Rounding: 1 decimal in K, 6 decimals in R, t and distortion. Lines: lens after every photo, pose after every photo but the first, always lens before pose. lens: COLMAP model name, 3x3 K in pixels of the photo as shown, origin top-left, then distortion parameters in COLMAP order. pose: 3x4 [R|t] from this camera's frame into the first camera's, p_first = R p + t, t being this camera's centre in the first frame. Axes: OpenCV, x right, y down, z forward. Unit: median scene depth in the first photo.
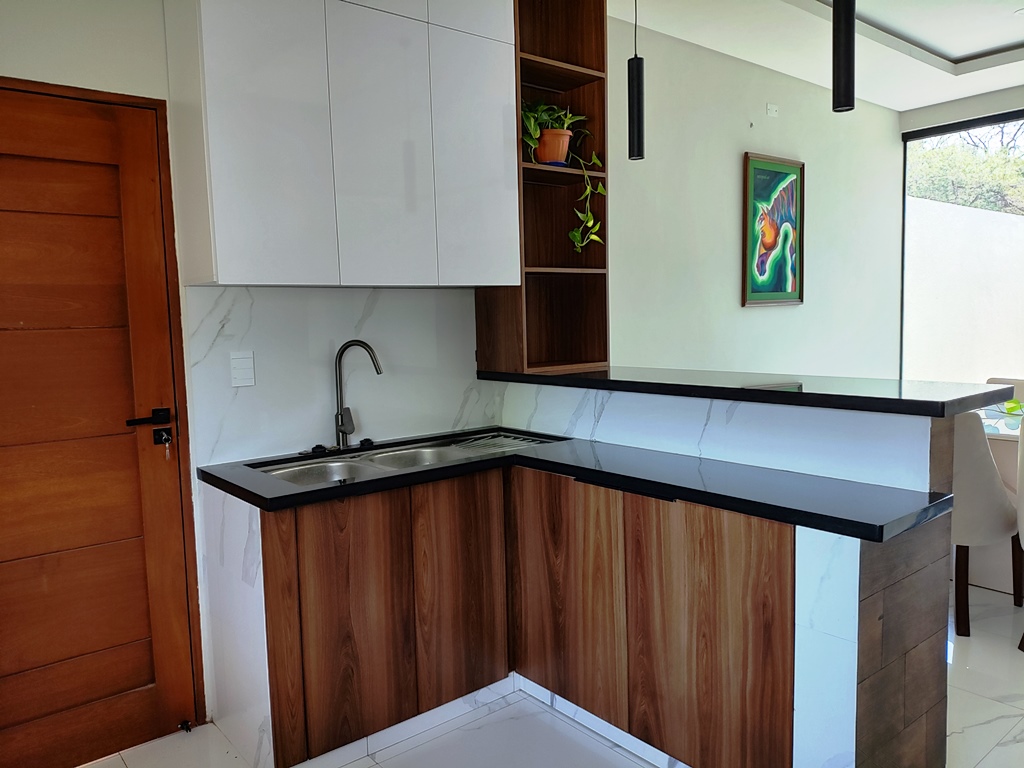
lens RADIAL K [[758.7, 0, 512.0], [0, 758.7, 384.0], [0, 0, 1]] dist [0.000905, -0.002647]
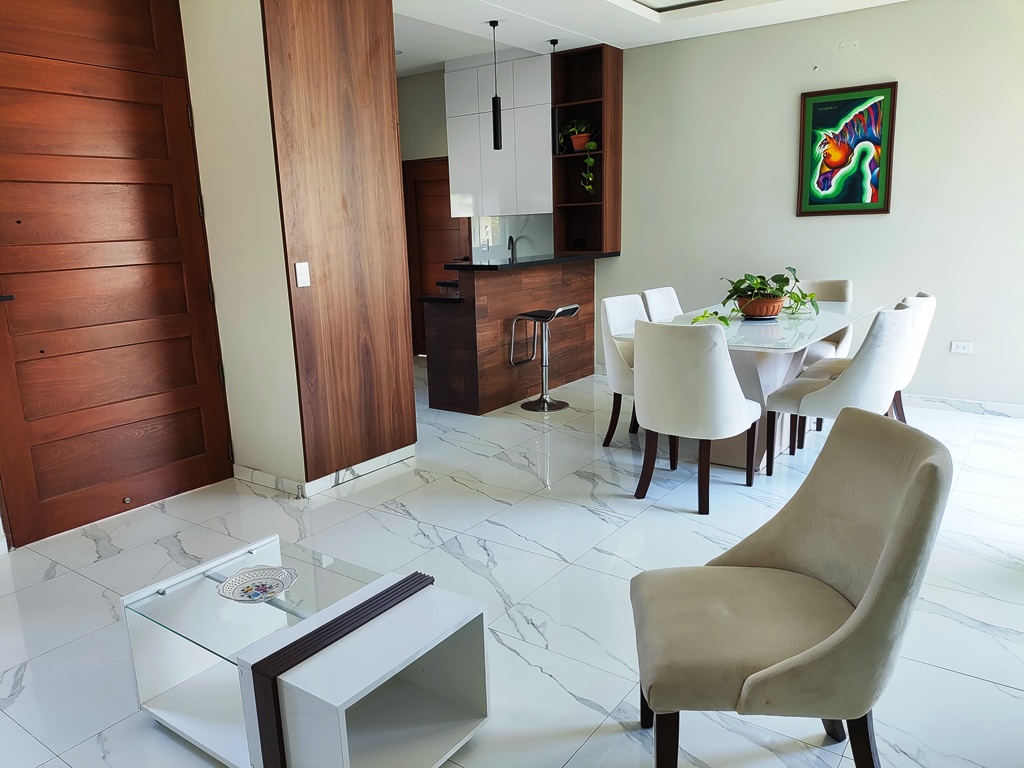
lens RADIAL K [[758.7, 0, 512.0], [0, 758.7, 384.0], [0, 0, 1]] dist [0.000905, -0.002647]
pose [[0.264717, 0.226802, -0.937276, 1.417970], [-0.064733, 0.973936, 0.217390, -0.070856], [0.962151, 0.003126, 0.272499, 0.172917]]
